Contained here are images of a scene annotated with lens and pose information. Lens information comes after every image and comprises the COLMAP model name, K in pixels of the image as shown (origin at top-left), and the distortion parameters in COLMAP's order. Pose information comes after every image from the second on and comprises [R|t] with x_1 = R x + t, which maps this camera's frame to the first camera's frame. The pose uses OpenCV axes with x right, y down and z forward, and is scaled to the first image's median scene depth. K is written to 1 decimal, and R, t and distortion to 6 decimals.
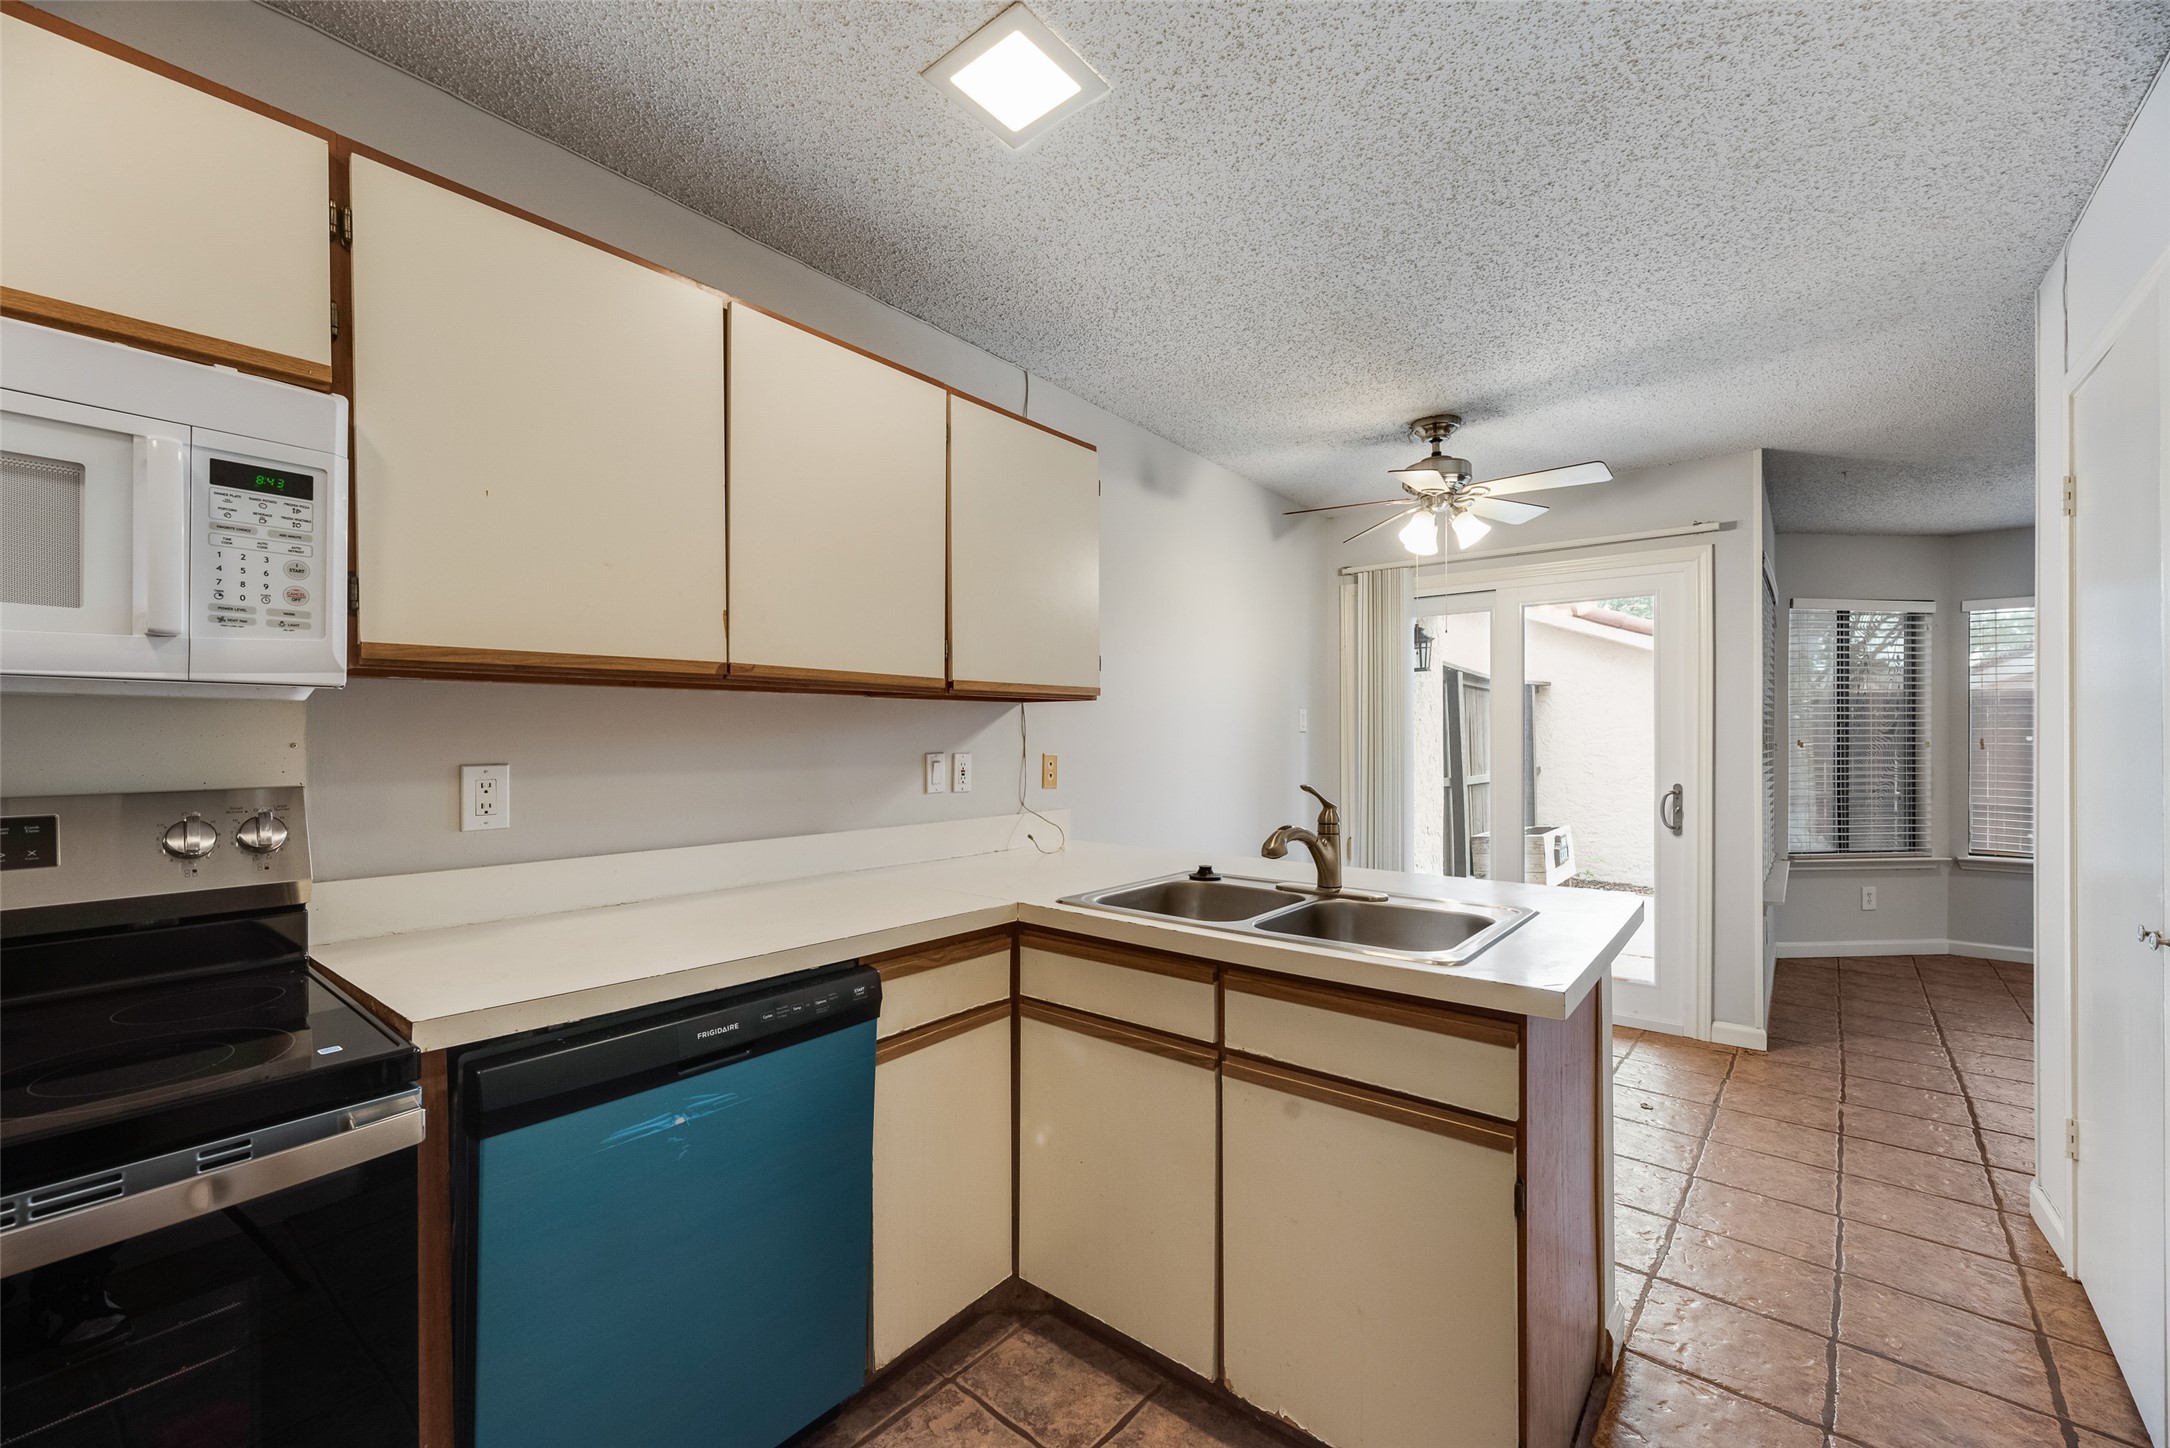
lens RADIAL K [[882.5, 0, 1088.8], [0, 882.5, 722.9], [0, 0, 1]] dist [-0.000041, 0.000372]
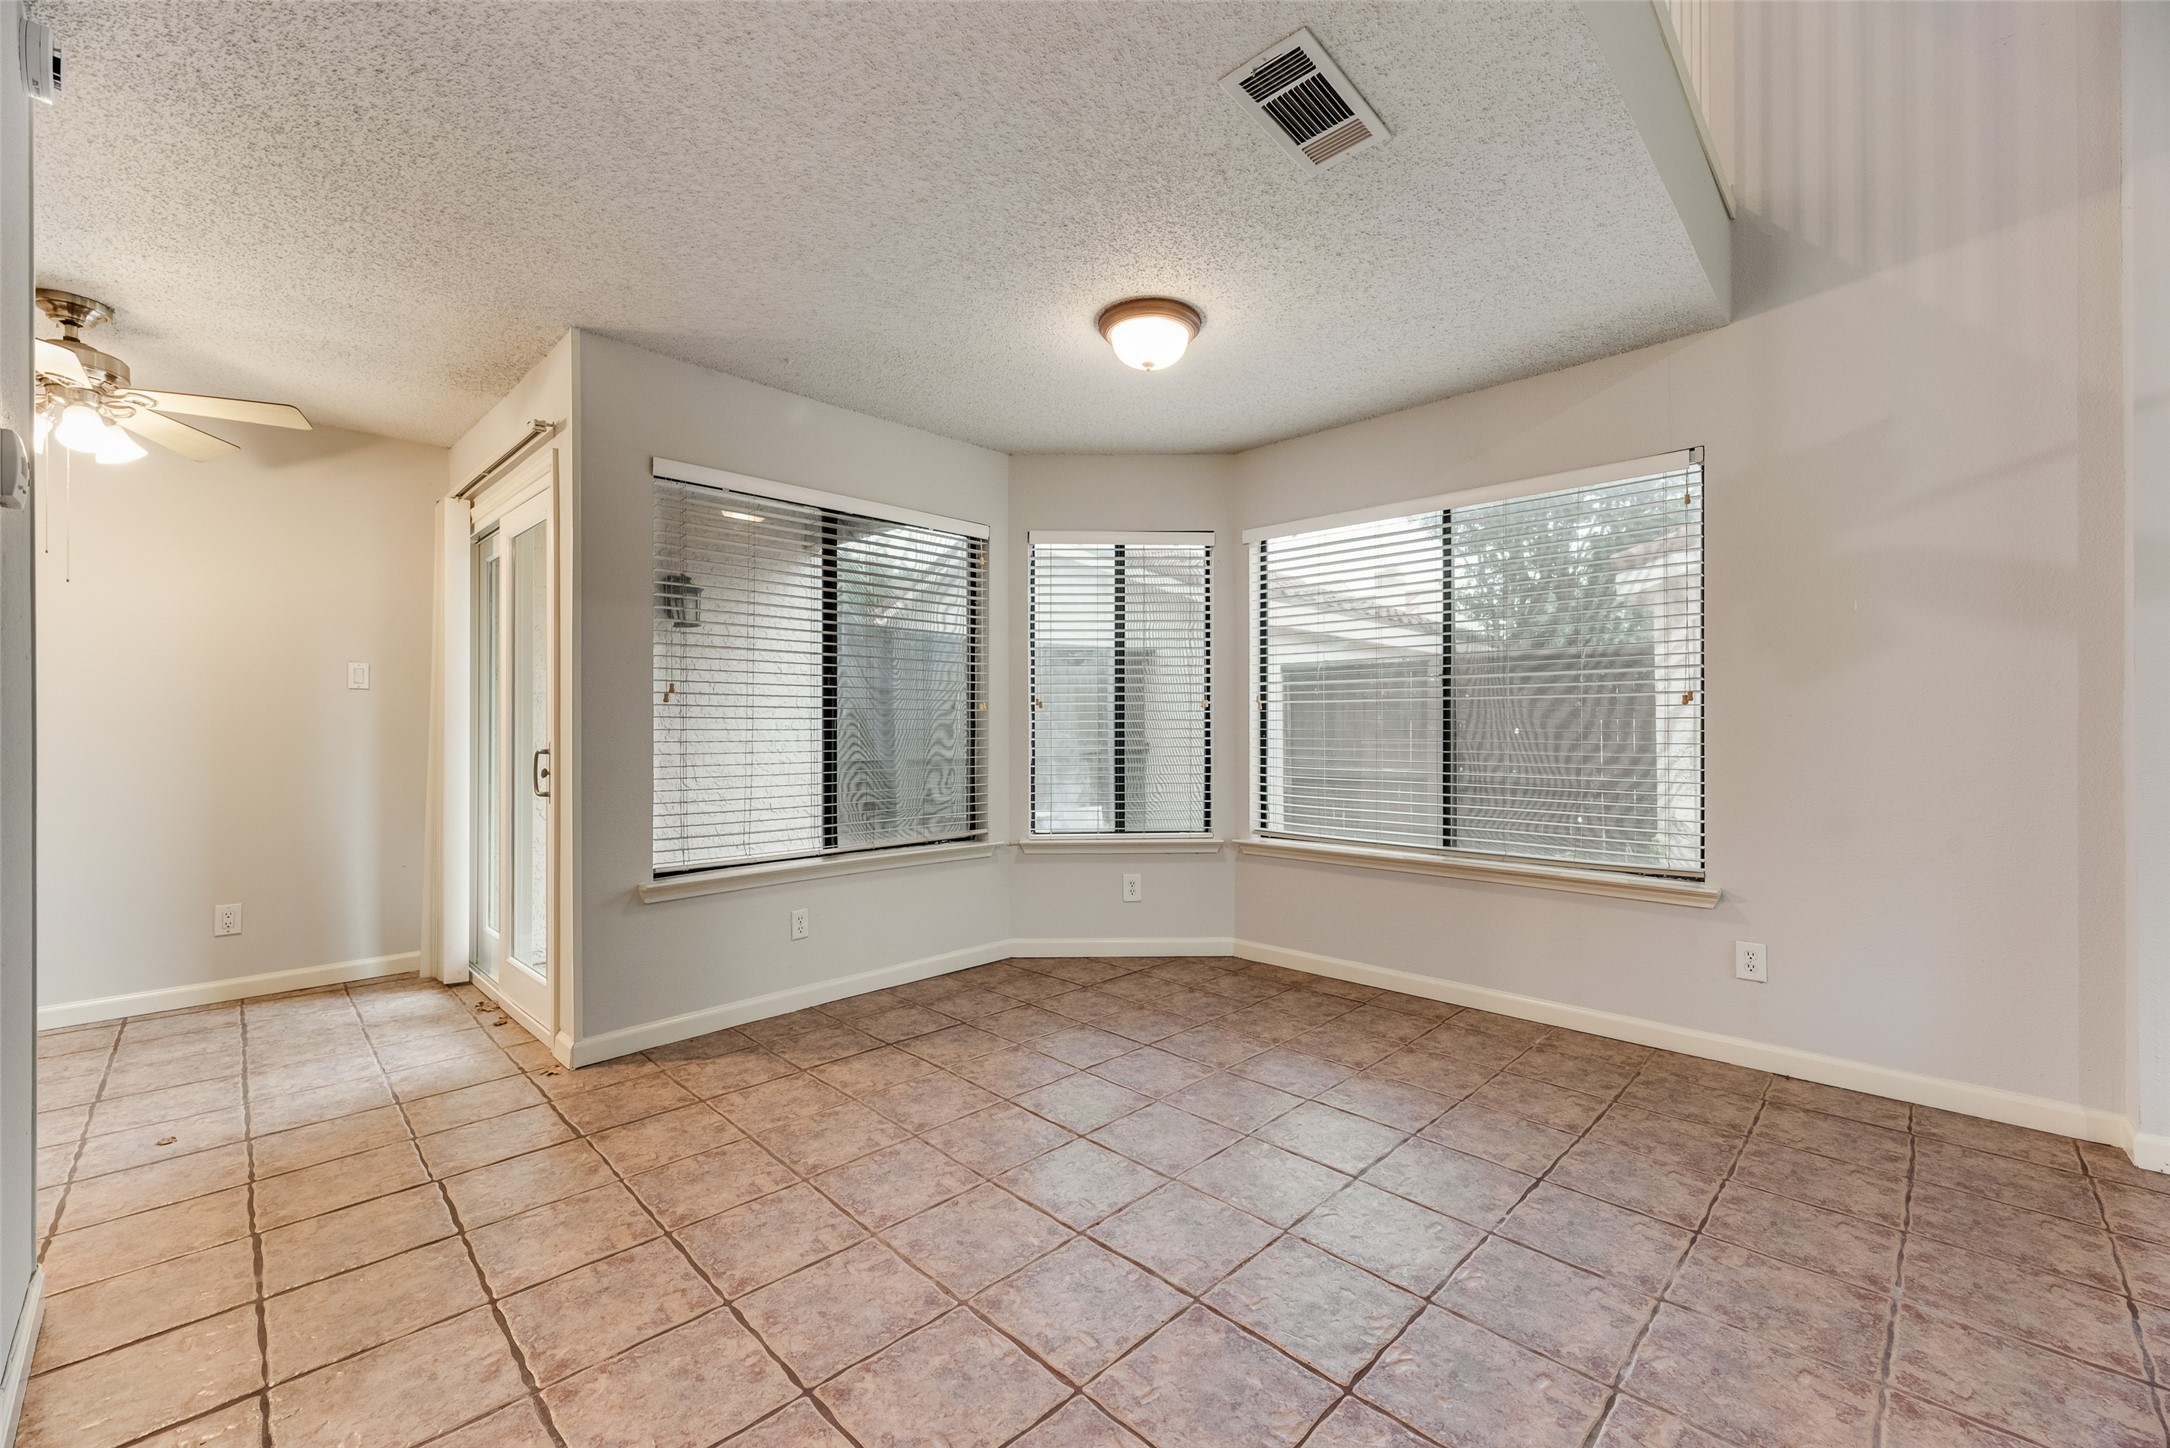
lens RADIAL K [[873.2, 0, 1081.5], [0, 873.2, 710.1], [0, 0, 1]] dist [-0.000797, -0.000147]
pose [[0.996181, -0.005242, -0.087158, 1.258924], [0.004375, 0.999939, -0.010129, 0.054081], [0.087205, 0.009709, 0.996143, 0.238689]]
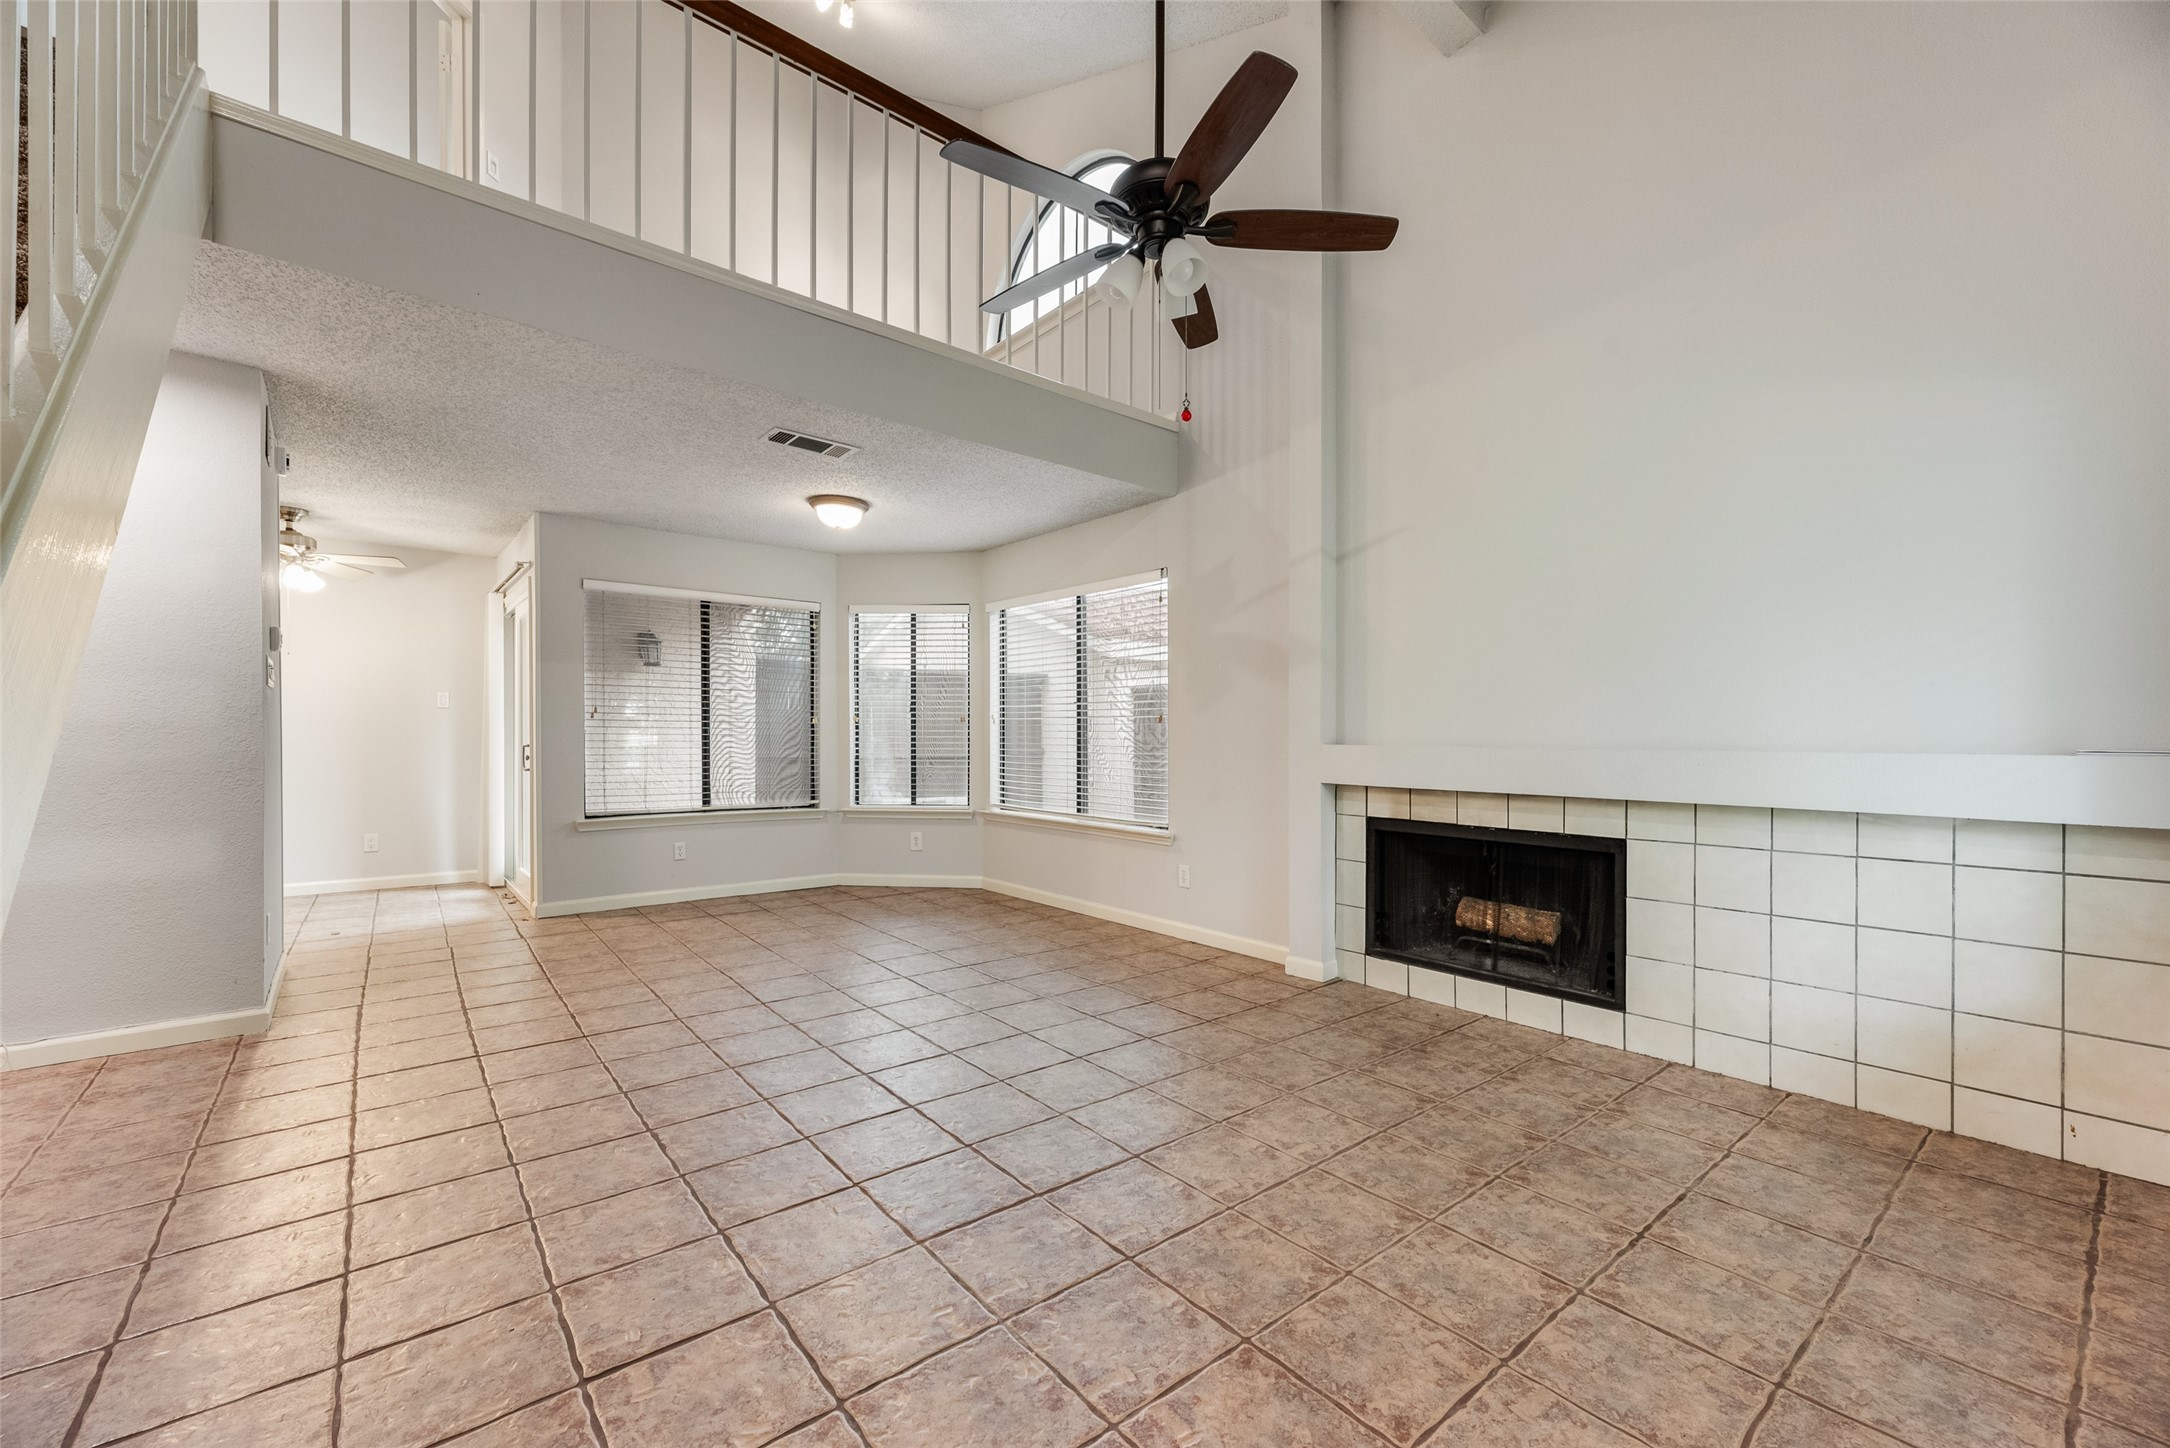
lens RADIAL K [[882.5, 0, 1088.8], [0, 882.5, 722.9], [0, 0, 1]] dist [-0.000041, 0.000372]
pose [[0.979904, 0.000748, -0.199471, 1.903675], [-0.002232, 0.999971, -0.007218, 0.054001], [0.199460, 0.007518, 0.979877, -0.252585]]
